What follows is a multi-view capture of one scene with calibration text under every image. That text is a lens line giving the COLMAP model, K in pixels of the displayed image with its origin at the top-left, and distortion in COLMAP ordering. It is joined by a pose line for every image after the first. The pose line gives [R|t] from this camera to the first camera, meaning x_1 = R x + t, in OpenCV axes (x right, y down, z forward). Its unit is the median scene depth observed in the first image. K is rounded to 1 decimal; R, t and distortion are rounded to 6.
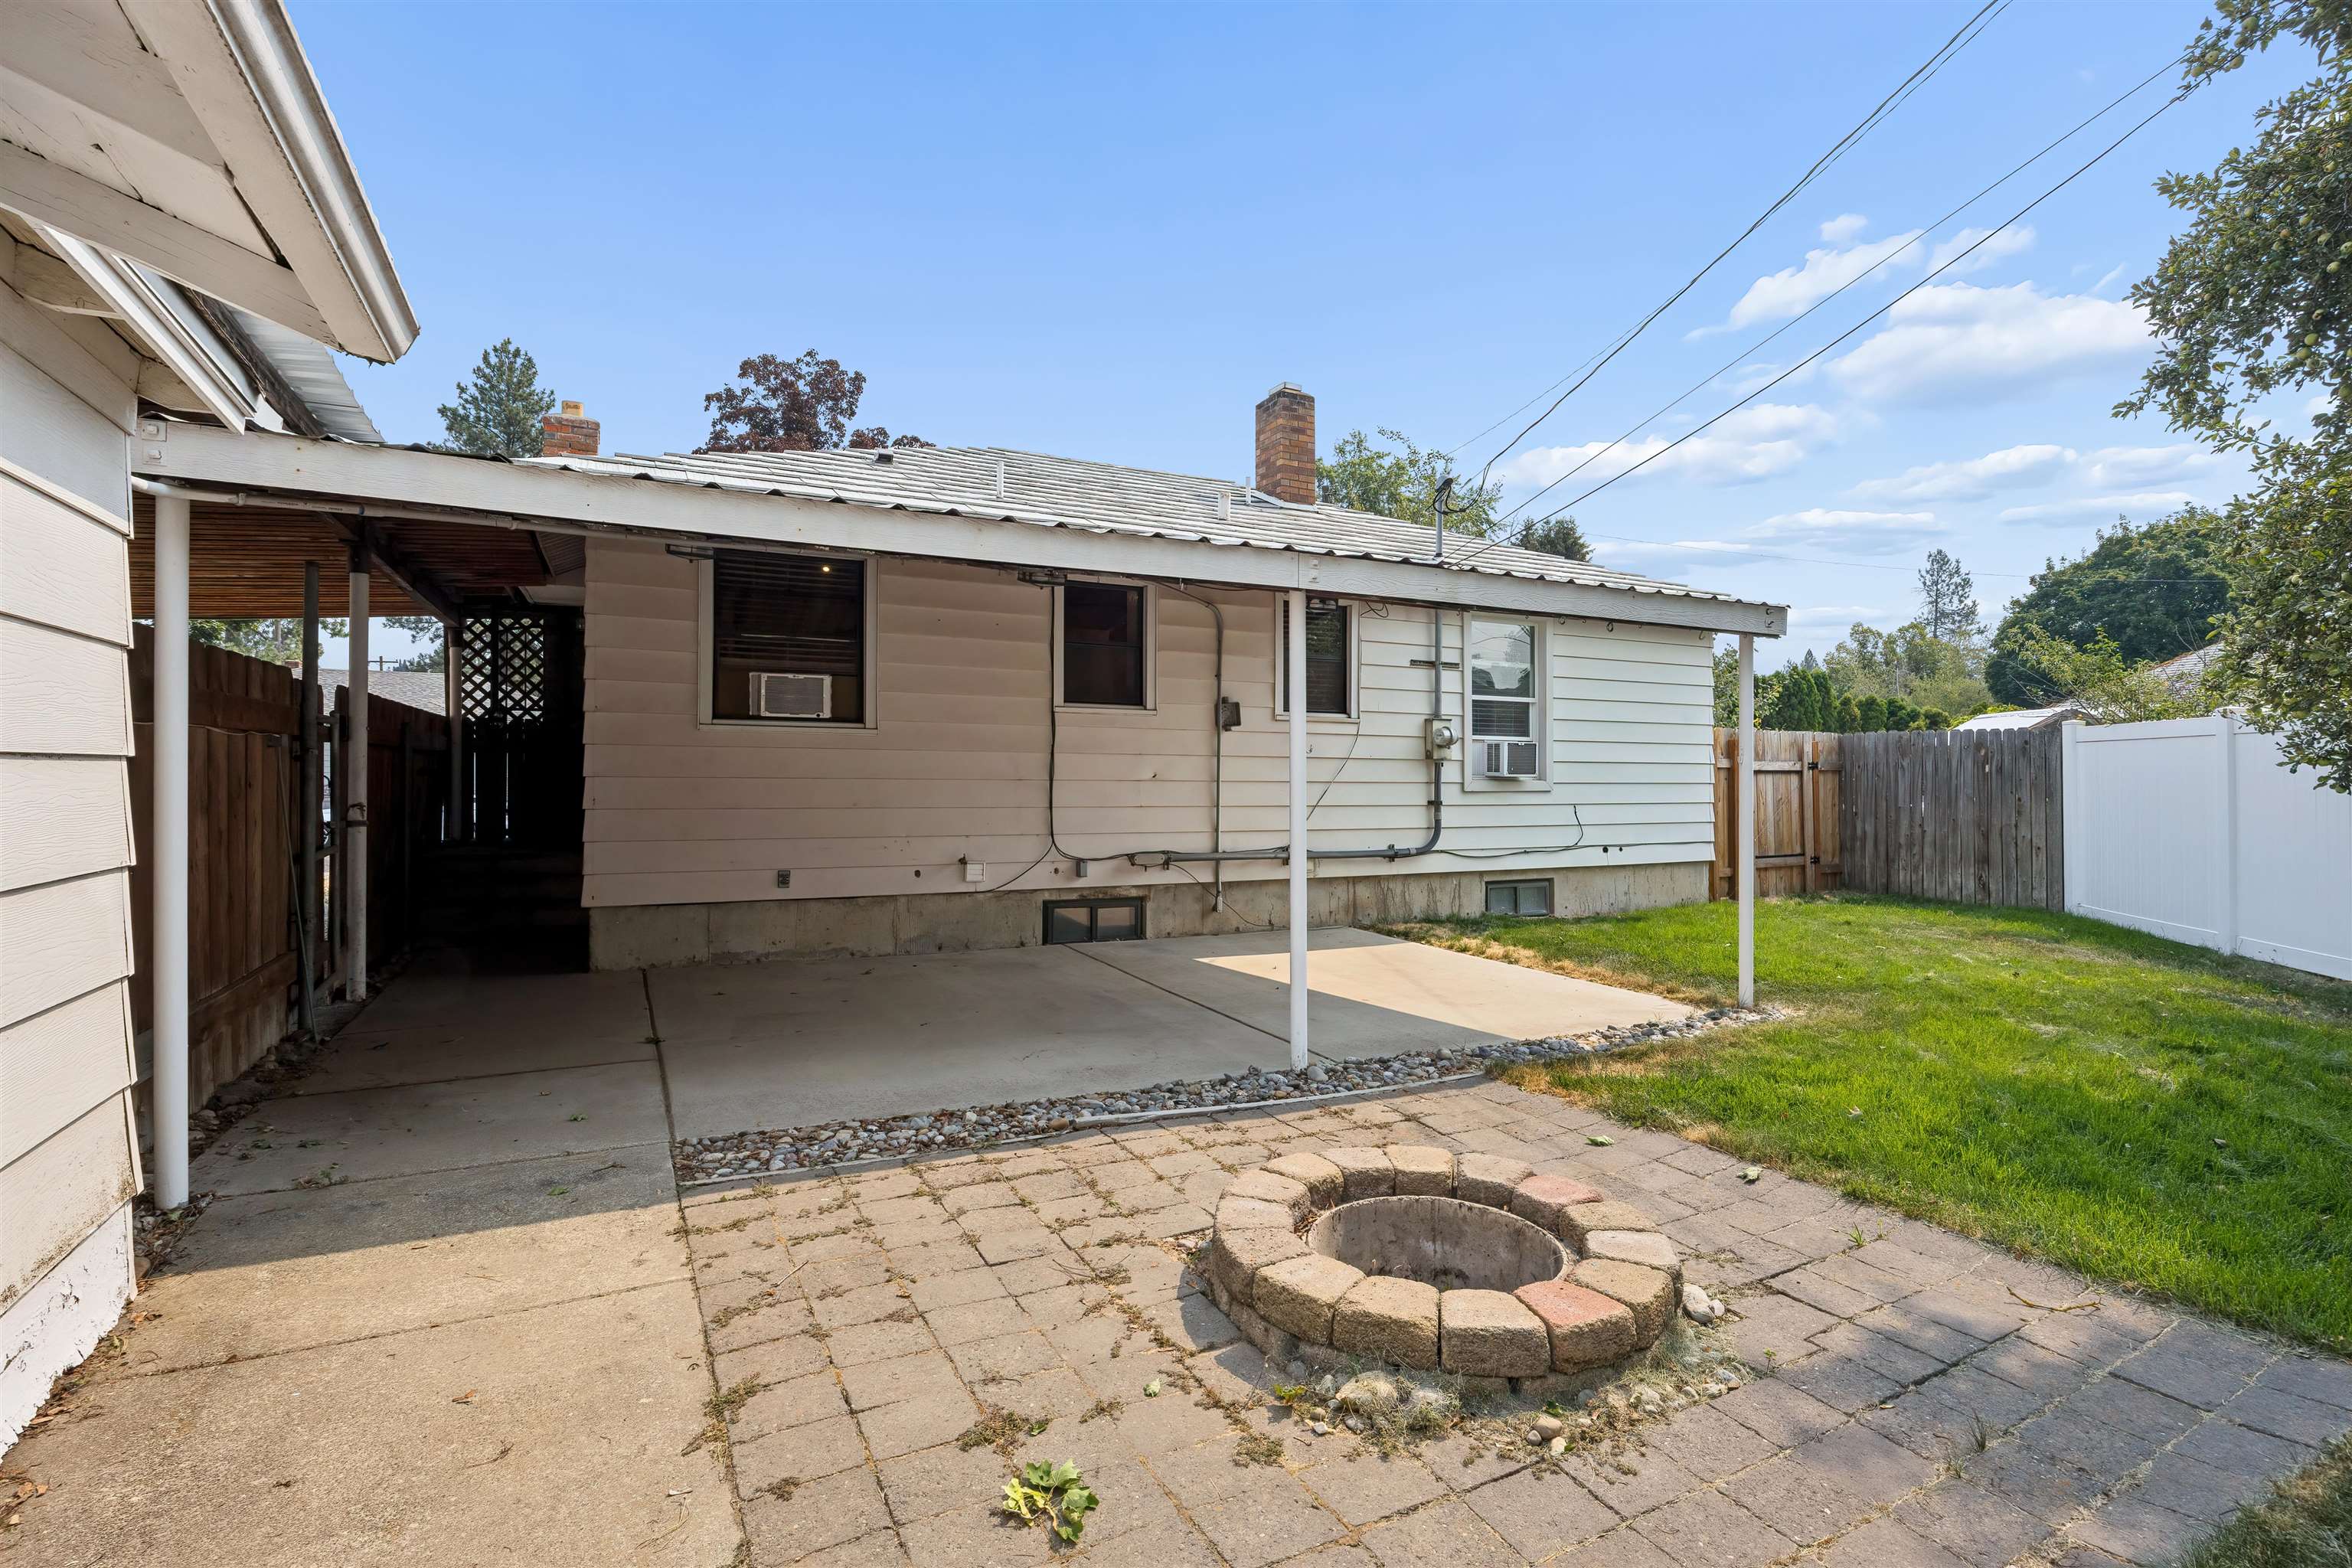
lens RADIAL K [[1104.2, 0, 1180.3], [0, 1104.2, 777.9], [0, 0, 1]] dist [-0.003152, -0.000209]
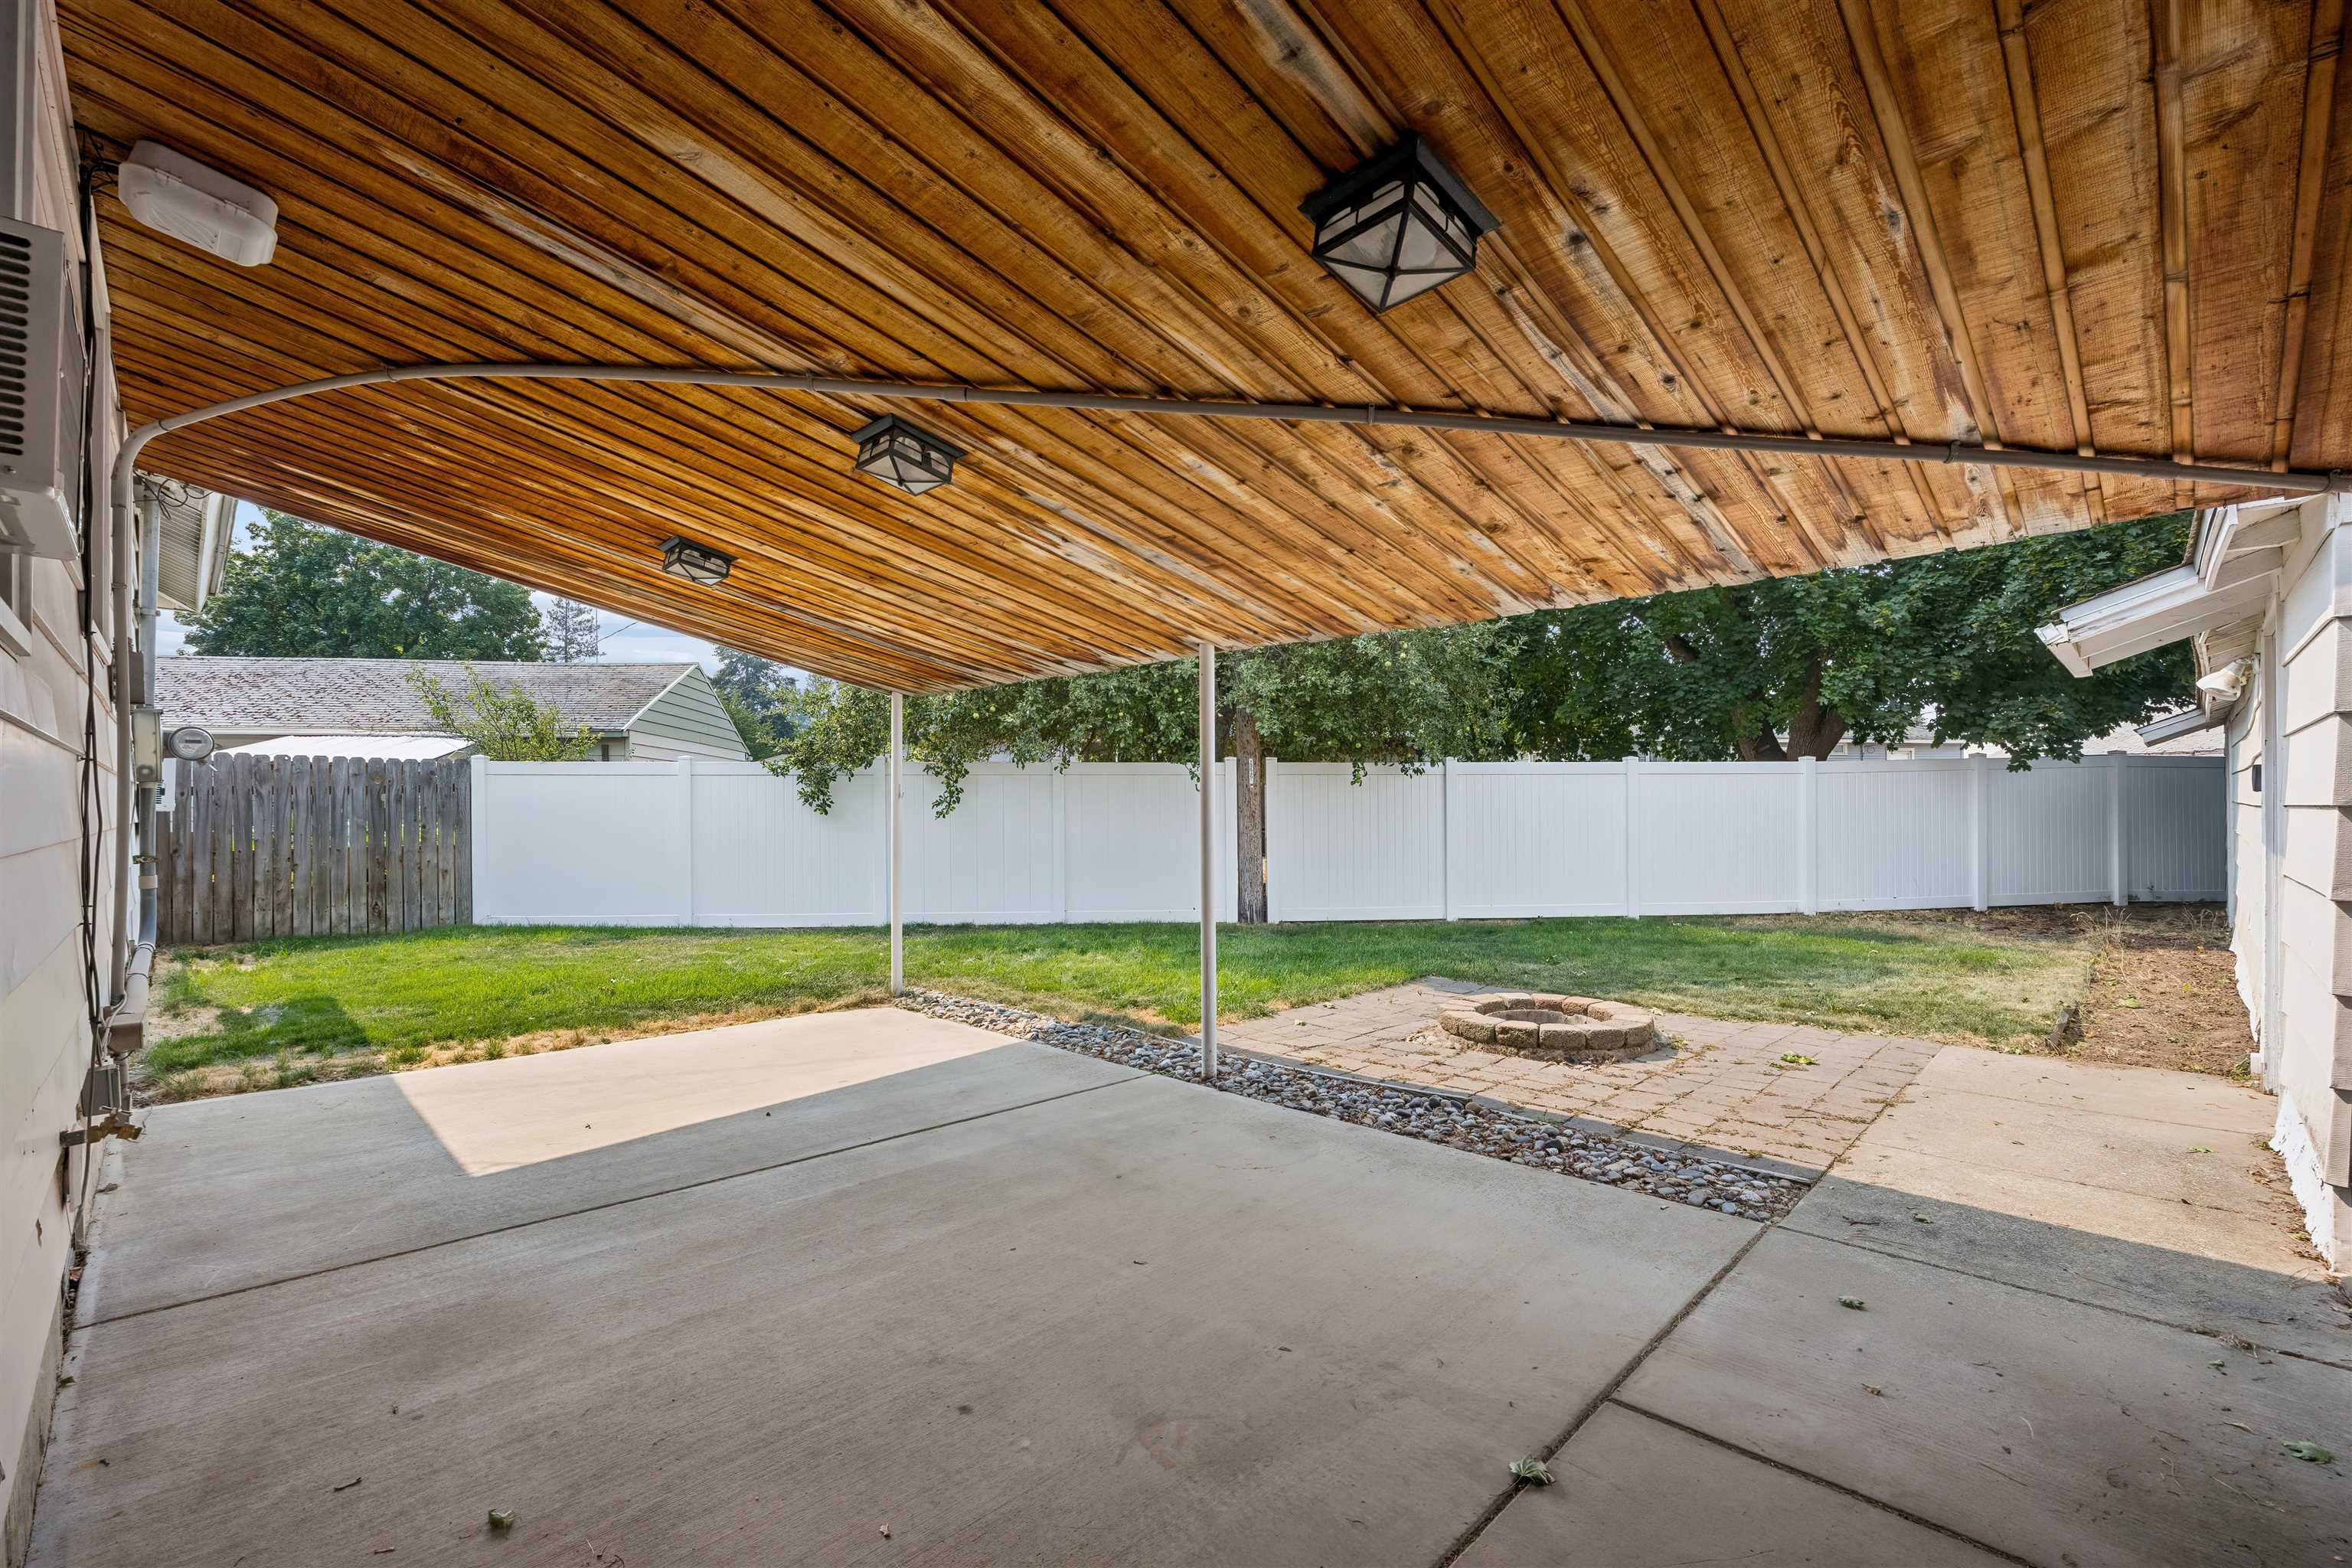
lens RADIAL K [[1014.5, 0, 1184.2], [0, 1014.5, 789.6], [0, 0, 1]] dist [-0.002086, 0.000055]
pose [[-0.311412, 0.007404, 0.950246, -1.002110], [0.001061, 0.999972, -0.007444, -0.019744], [-0.950274, -0.001310, -0.311411, 1.560836]]
